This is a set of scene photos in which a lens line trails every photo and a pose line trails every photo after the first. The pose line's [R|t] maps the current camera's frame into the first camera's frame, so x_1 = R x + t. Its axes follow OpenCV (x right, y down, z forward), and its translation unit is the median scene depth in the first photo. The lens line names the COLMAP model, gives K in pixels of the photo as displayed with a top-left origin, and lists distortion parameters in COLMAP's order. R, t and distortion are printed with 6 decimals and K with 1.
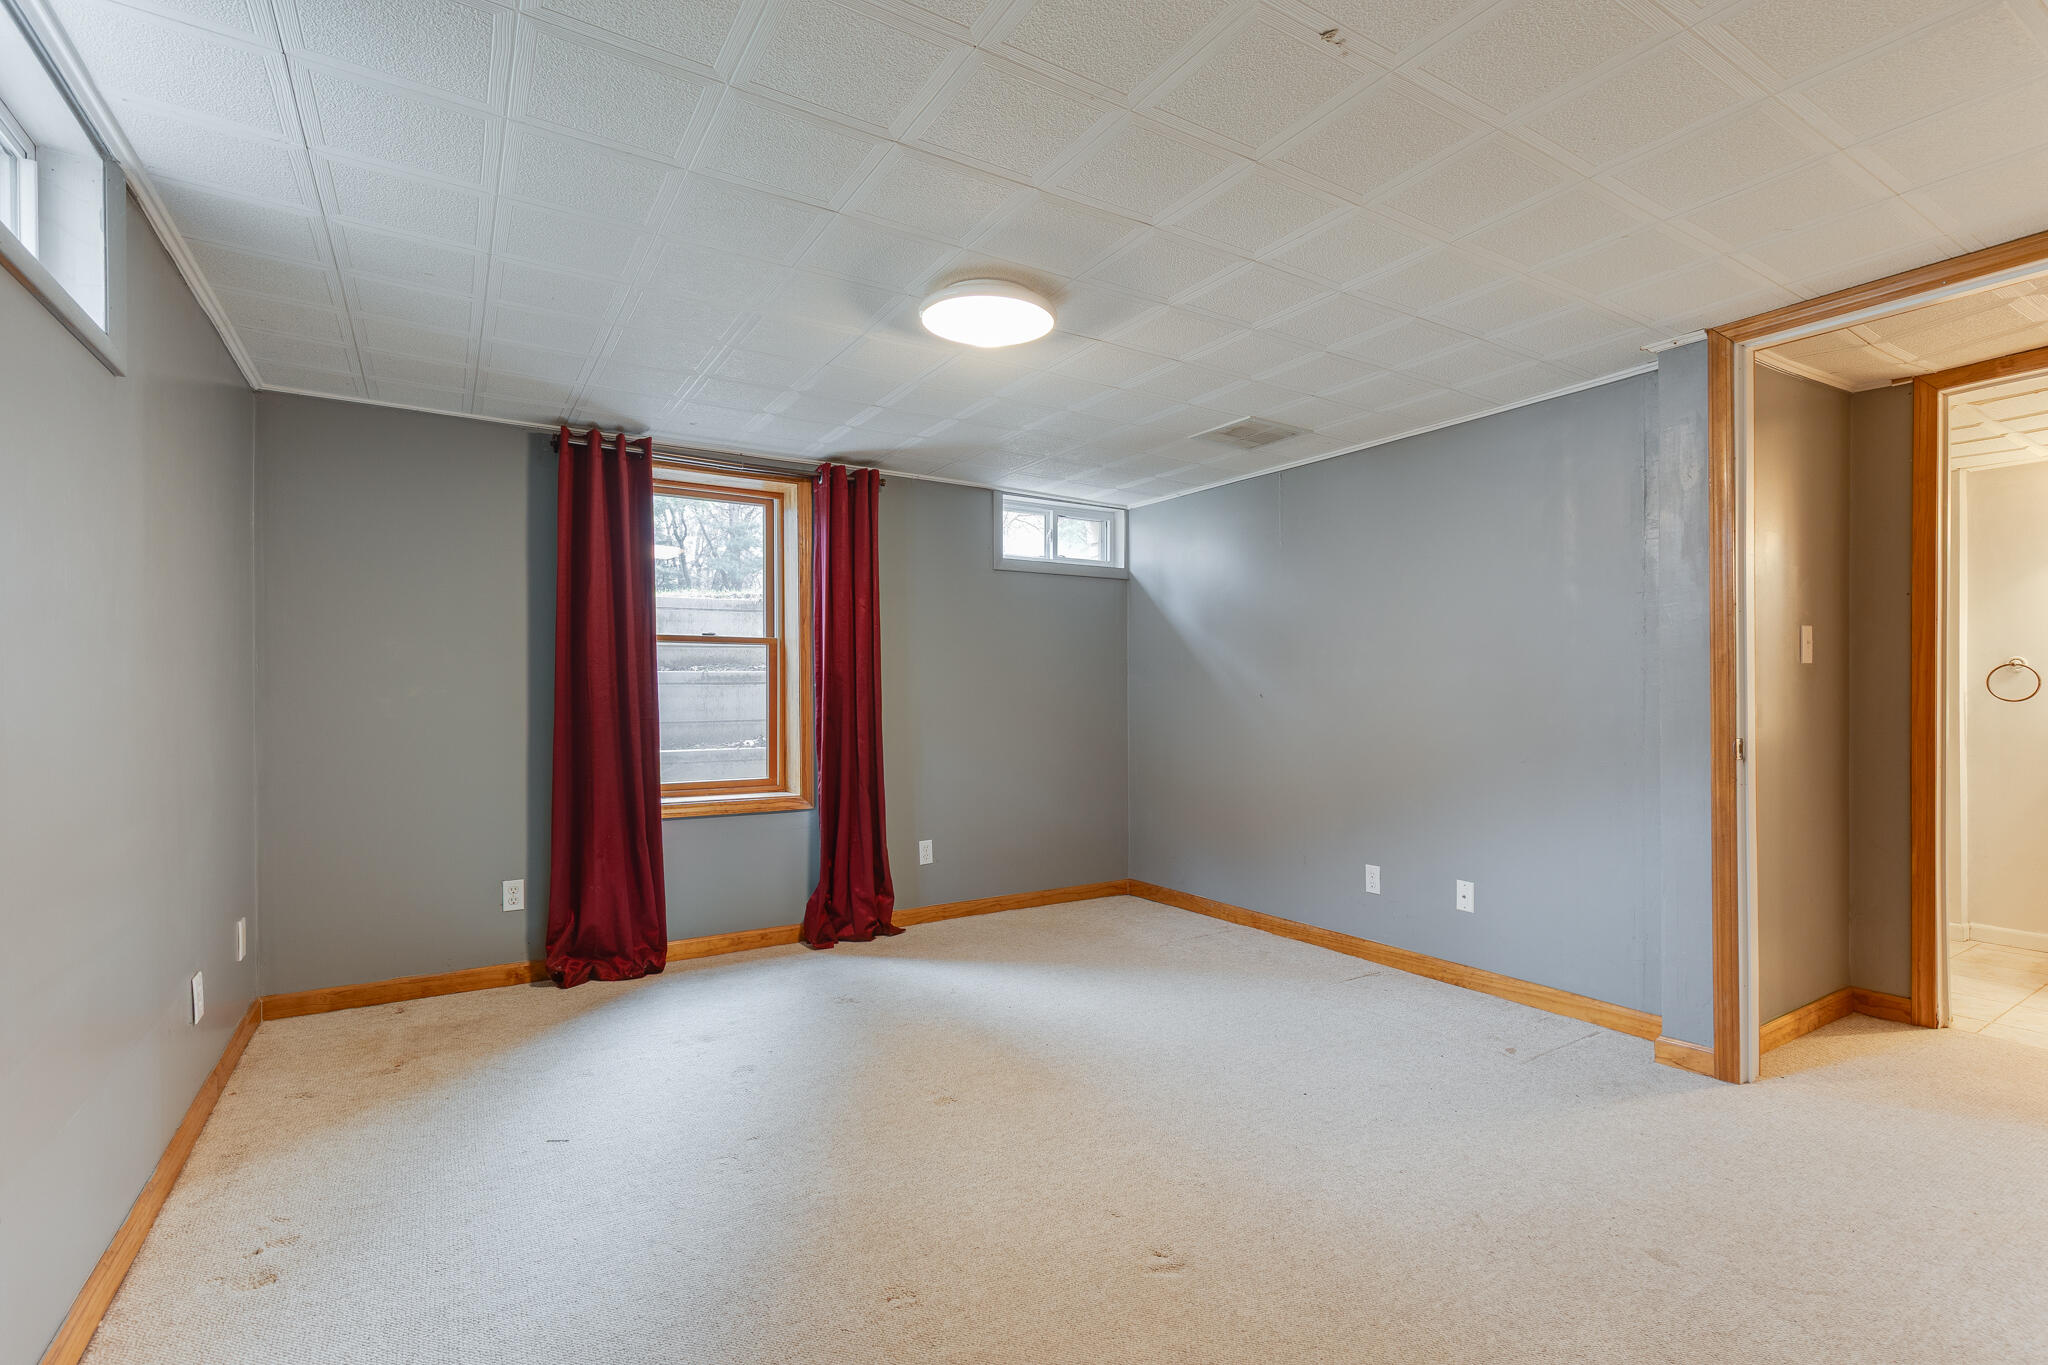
lens RADIAL K [[935.7, 0, 1036.5], [0, 935.7, 691.8], [0, 0, 1]] dist [-0.001109, -0.000025]
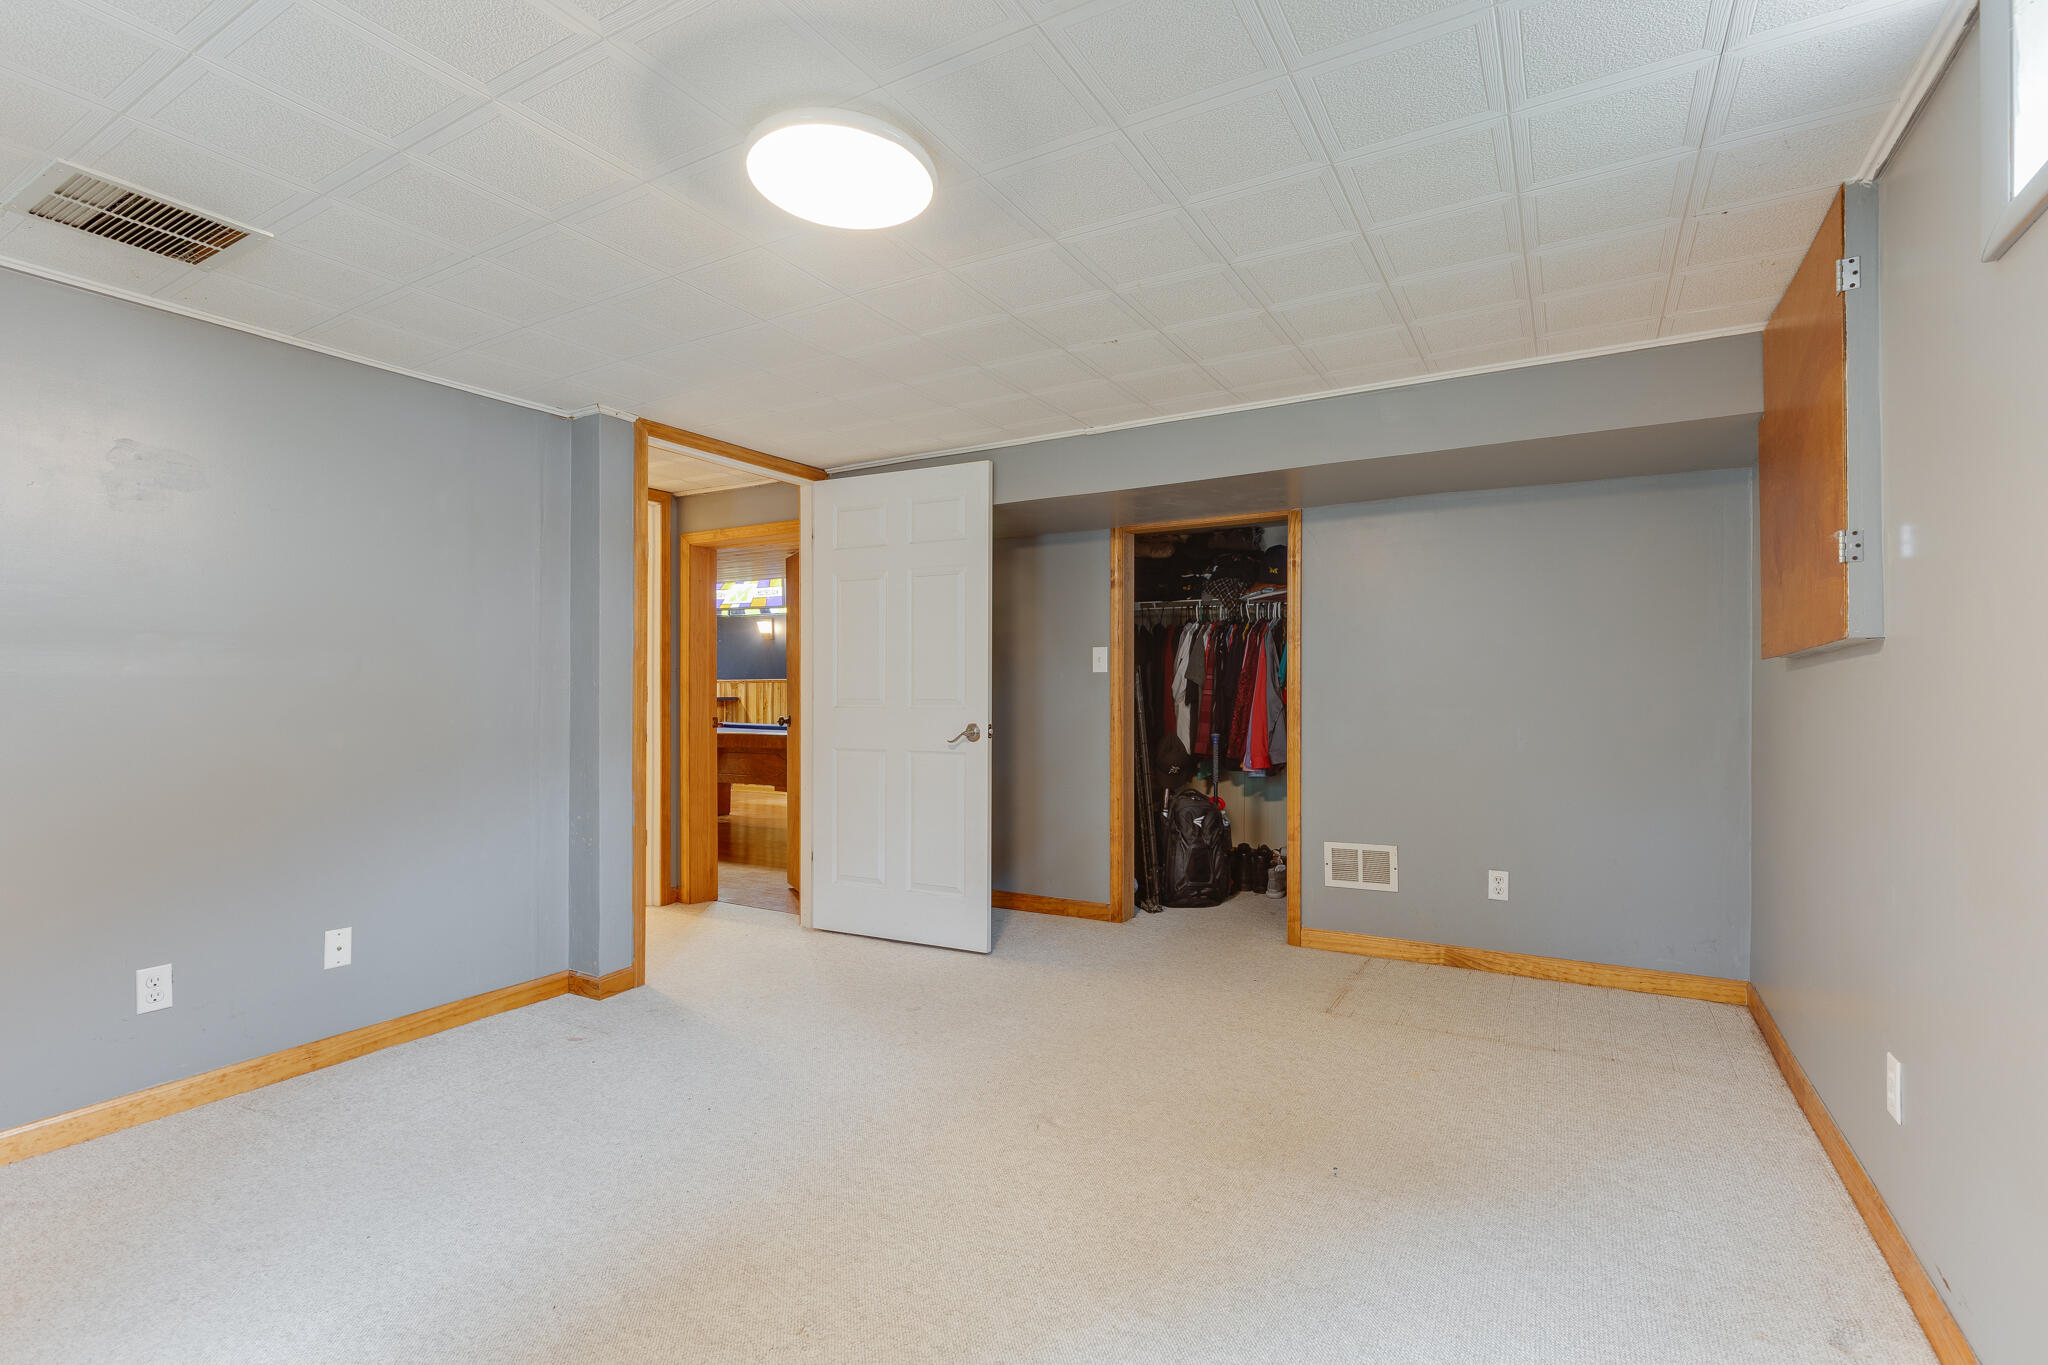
lens RADIAL K [[935.7, 0, 1036.5], [0, 935.7, 691.8], [0, 0, 1]] dist [-0.001109, -0.000025]
pose [[-0.465691, 0.005822, 0.884928, -0.621593], [0.004949, 0.999980, -0.003975, 0.007179], [-0.884933, 0.002529, -0.465711, 0.994218]]
